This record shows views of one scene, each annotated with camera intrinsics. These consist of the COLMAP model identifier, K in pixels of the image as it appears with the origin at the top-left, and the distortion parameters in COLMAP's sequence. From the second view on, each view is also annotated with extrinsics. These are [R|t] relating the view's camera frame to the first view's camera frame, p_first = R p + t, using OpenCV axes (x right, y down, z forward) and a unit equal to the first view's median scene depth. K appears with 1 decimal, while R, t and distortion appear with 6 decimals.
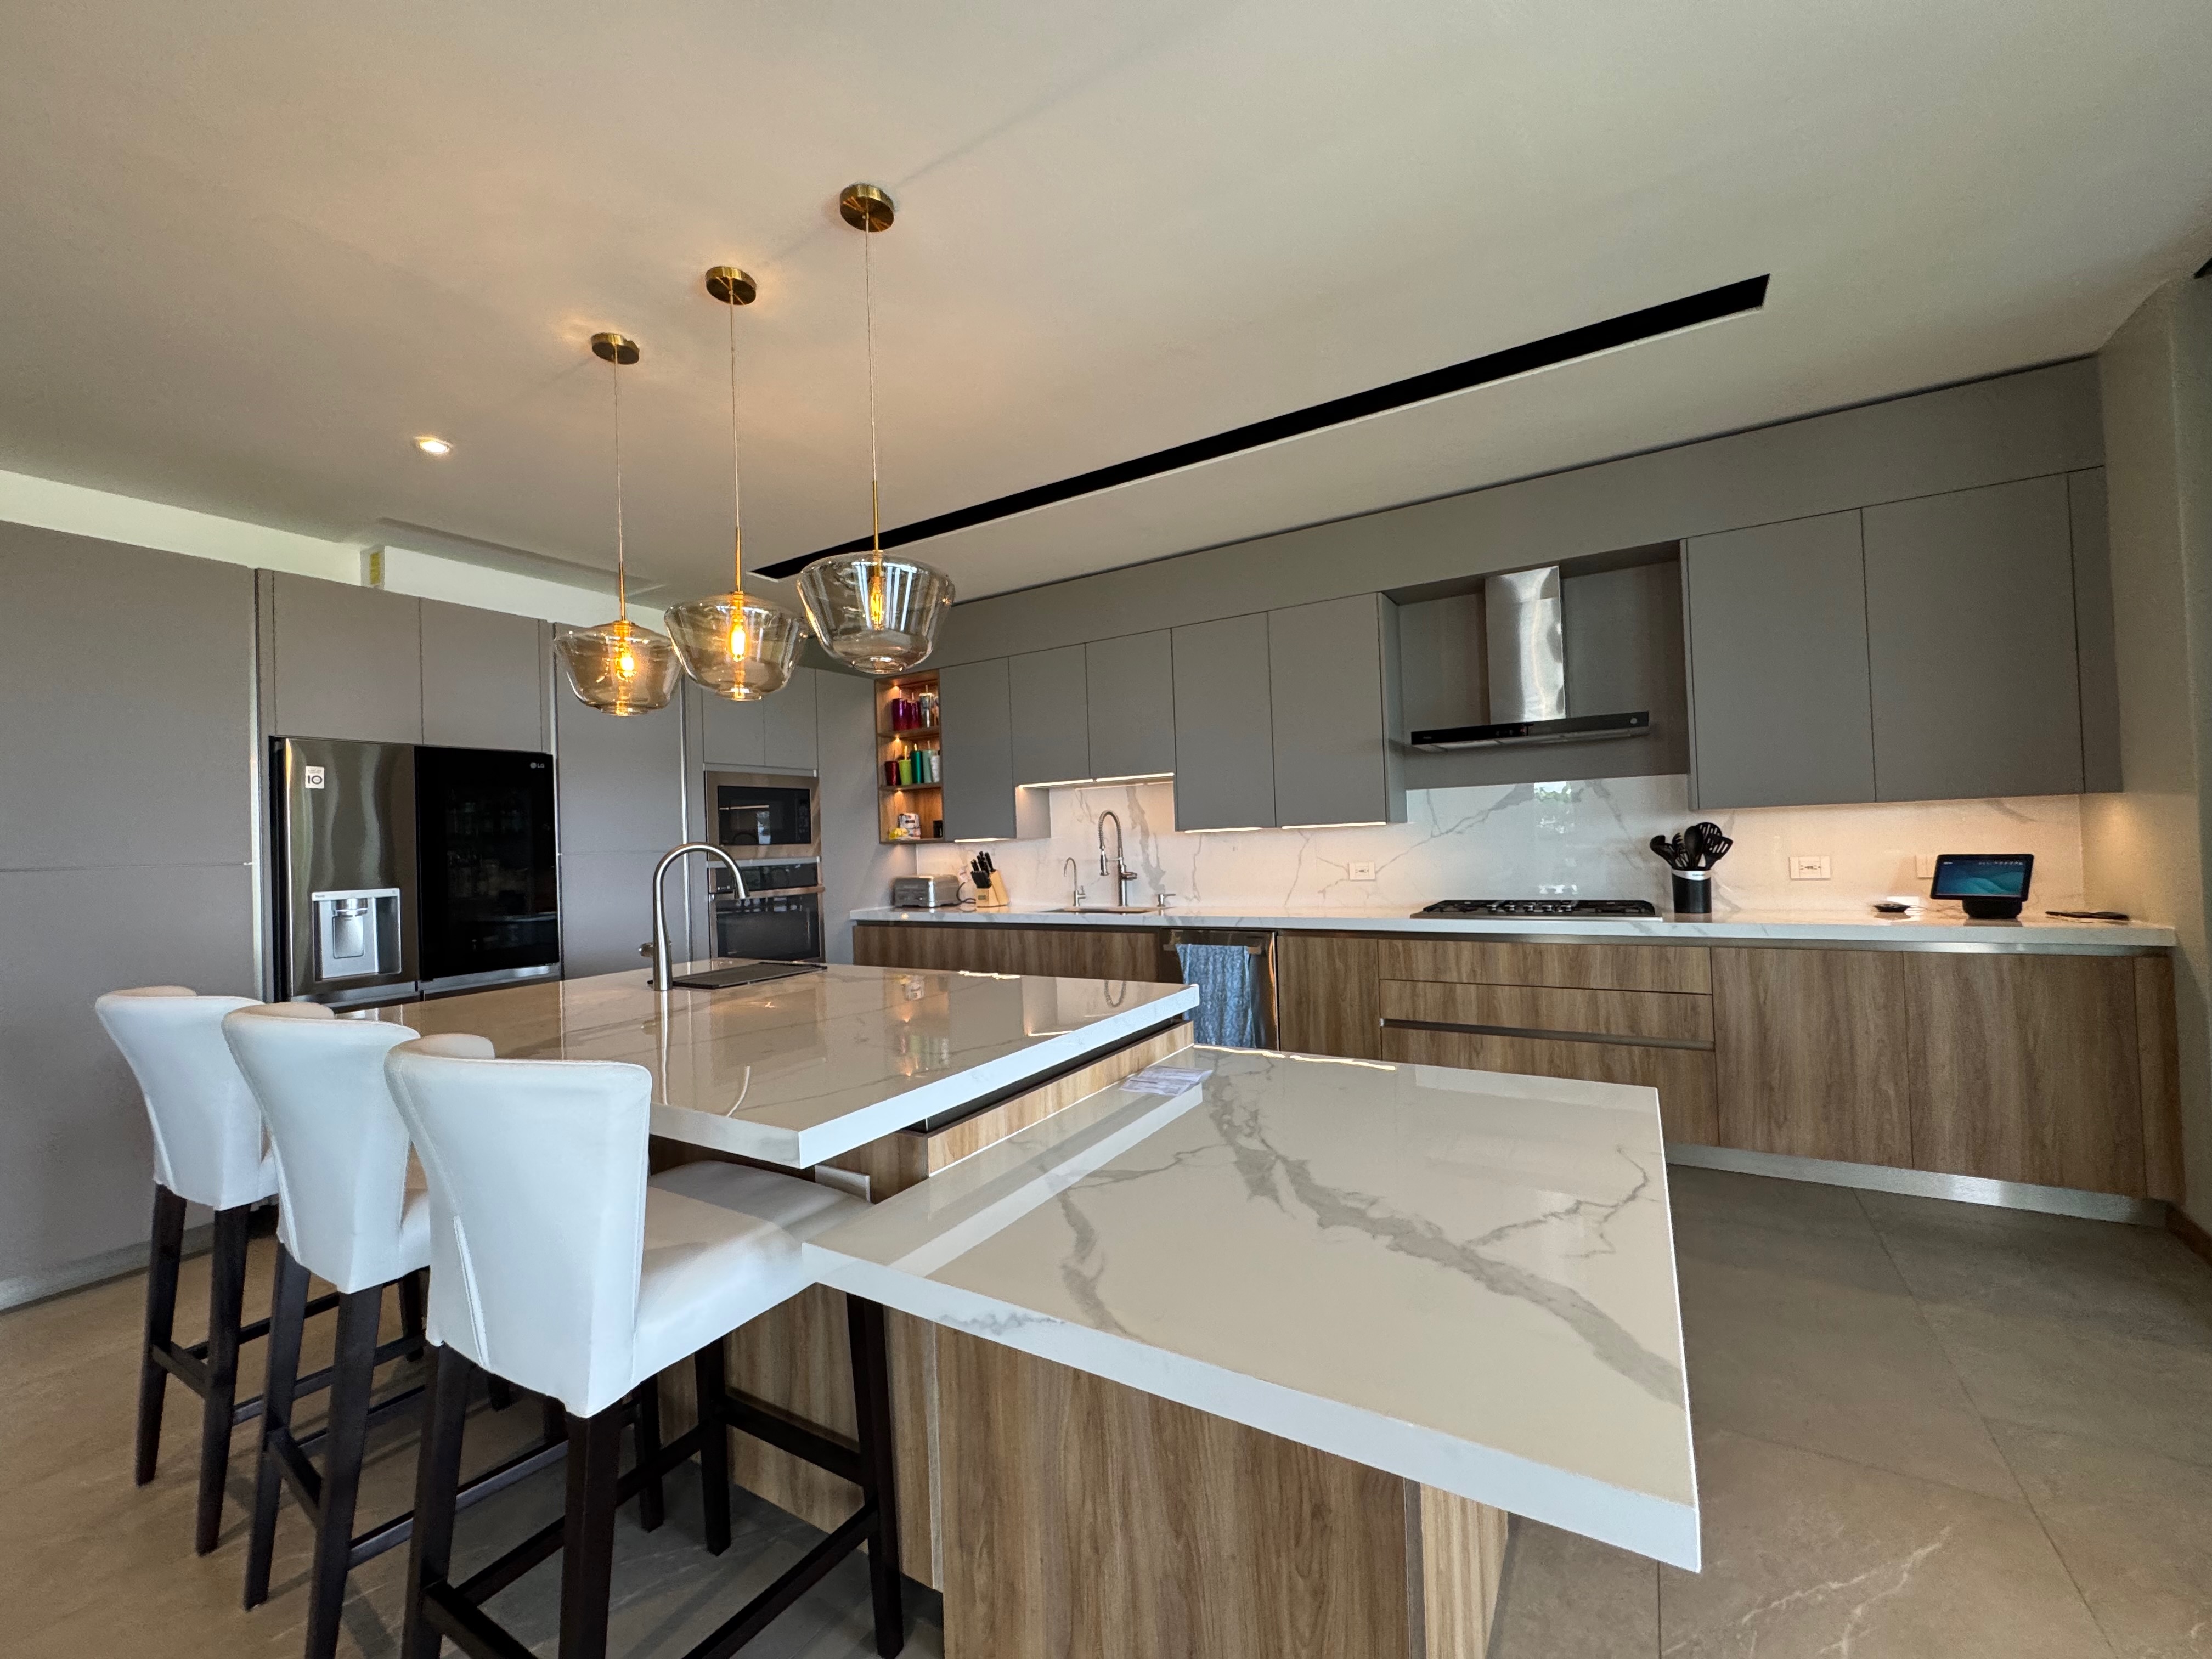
lens RADIAL K [[883.5, 0, 1107.4], [0, 883.5, 827.3], [0, 0, 1]] dist [-0.002101, -0.000837]
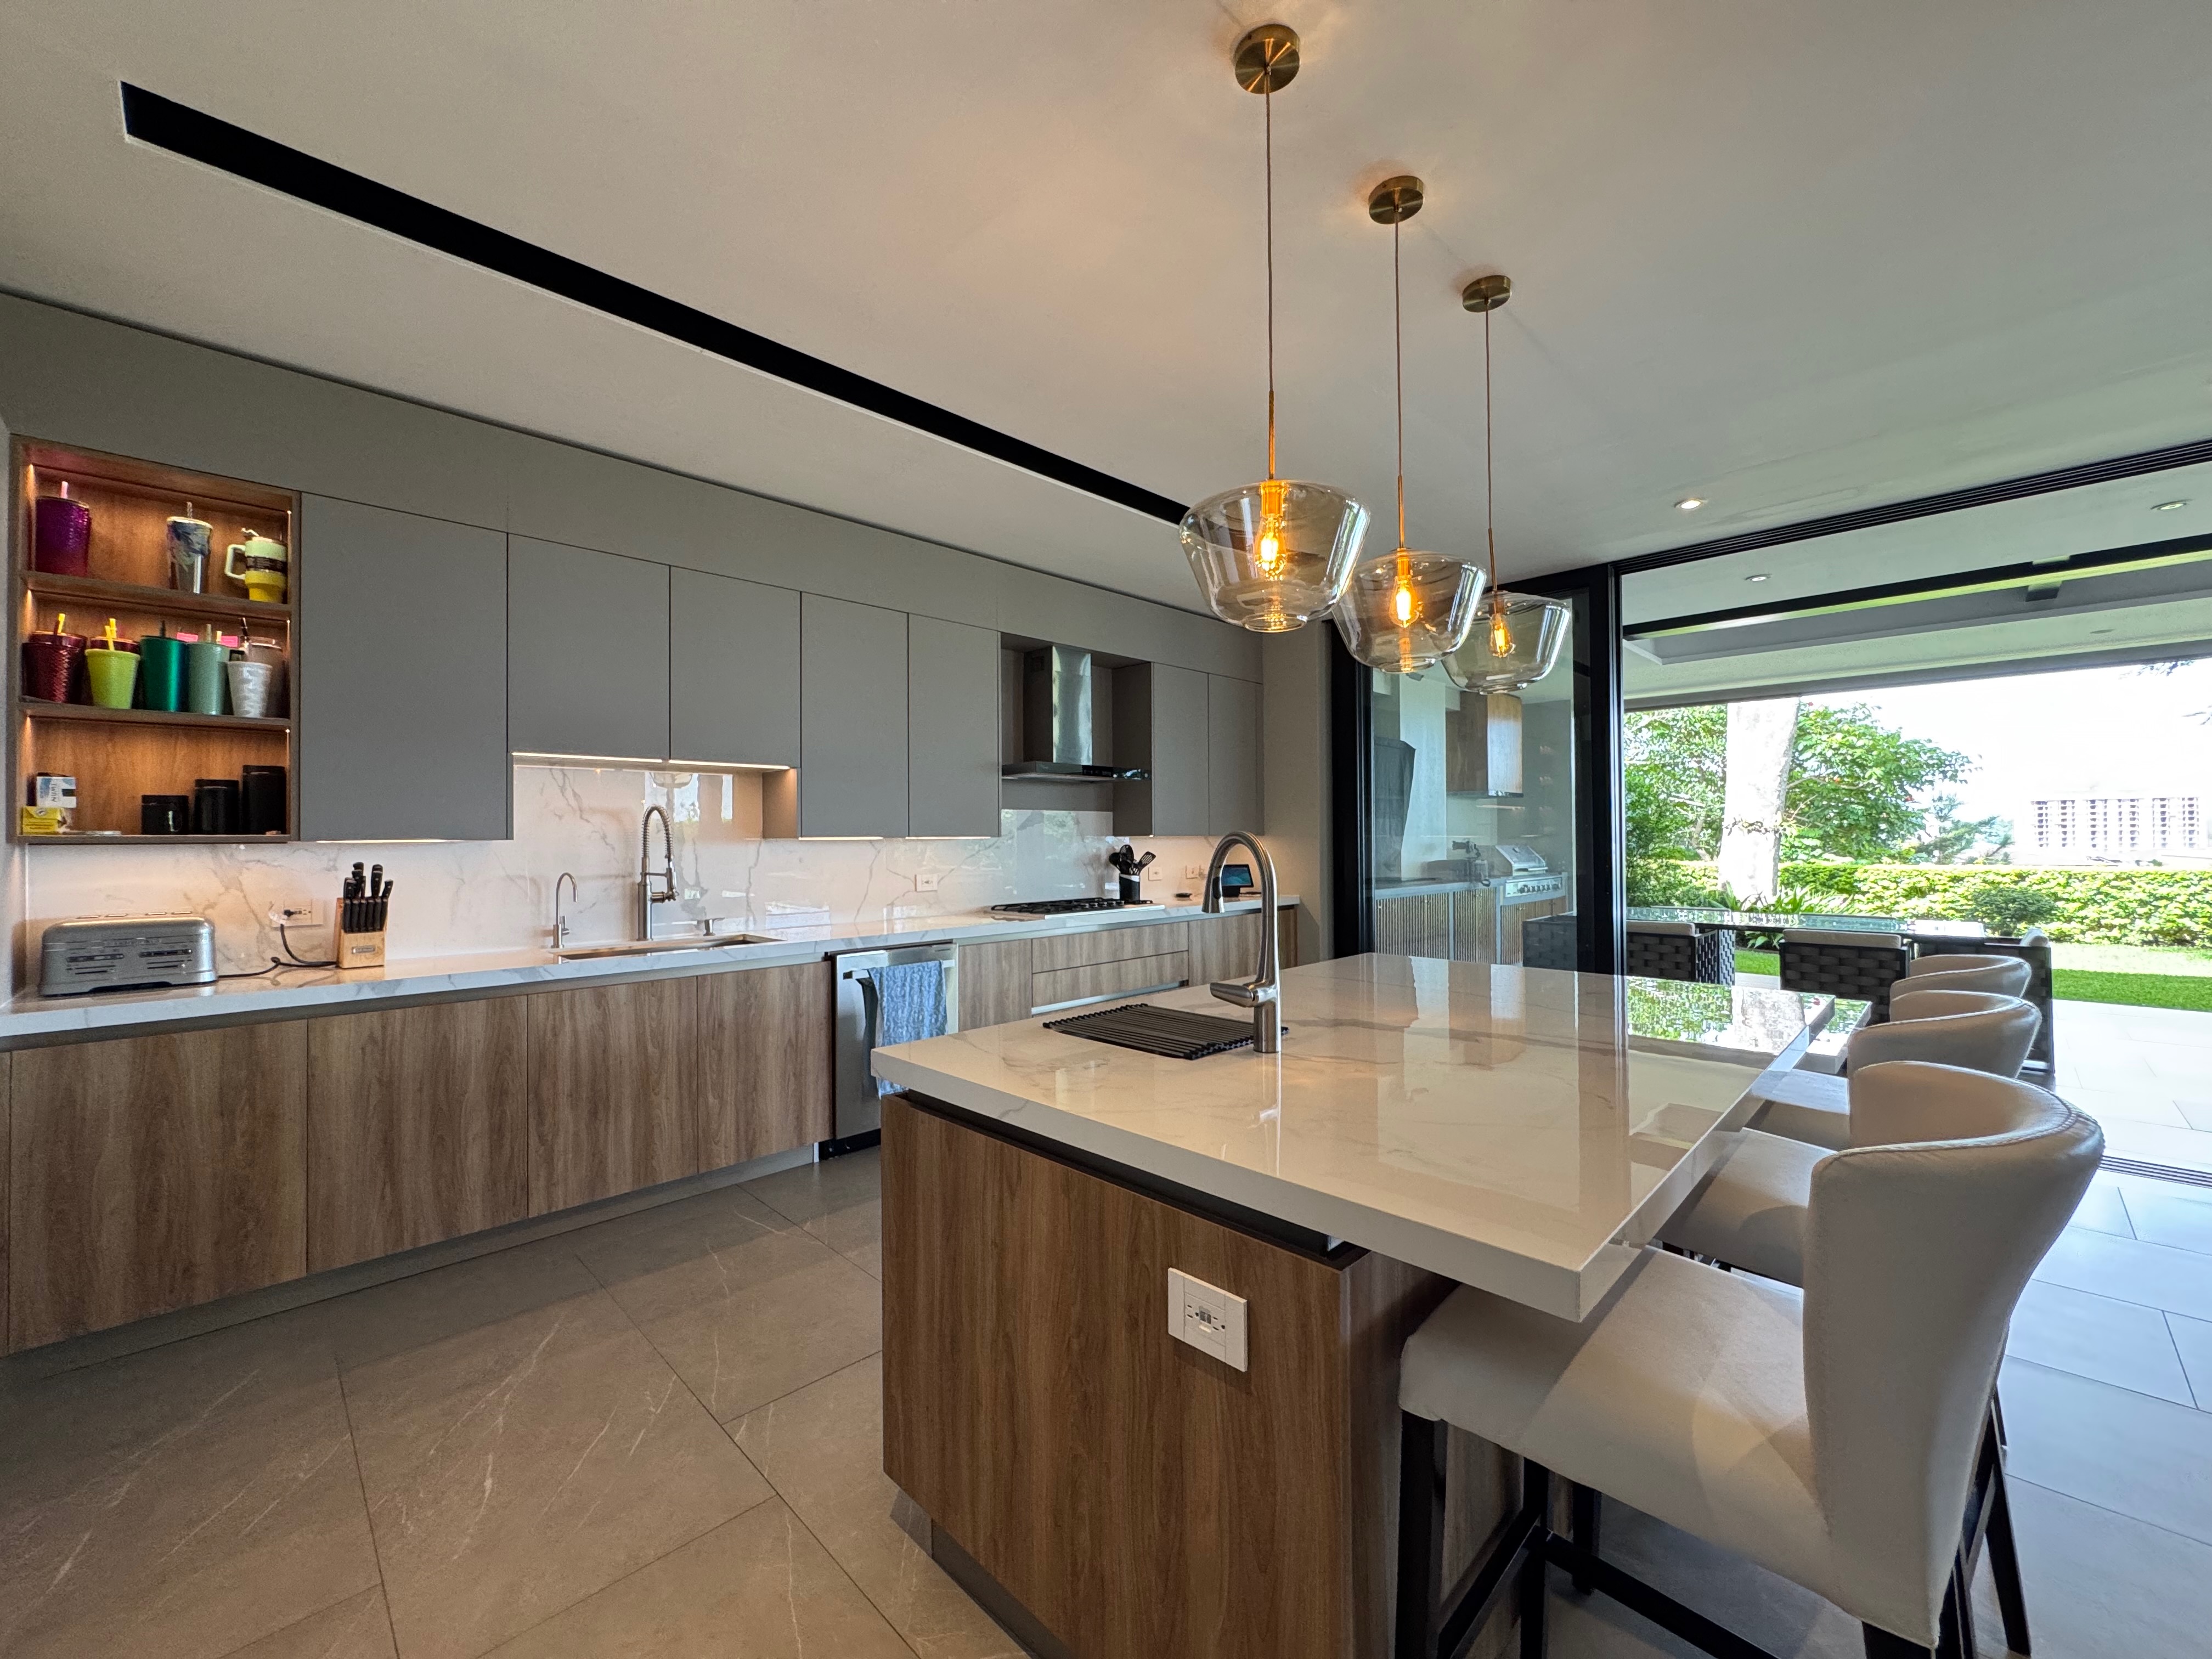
lens RADIAL K [[883.5, 0, 1103.8], [0, 883.5, 831.6], [0, 0, 1]] dist [-0.002101, -0.000837]
pose [[0.244515, 0.041212, 0.968769, -0.753079], [-0.017155, 0.999124, -0.038173, 0.029215], [-0.969494, -0.007286, 0.245008, 0.606695]]
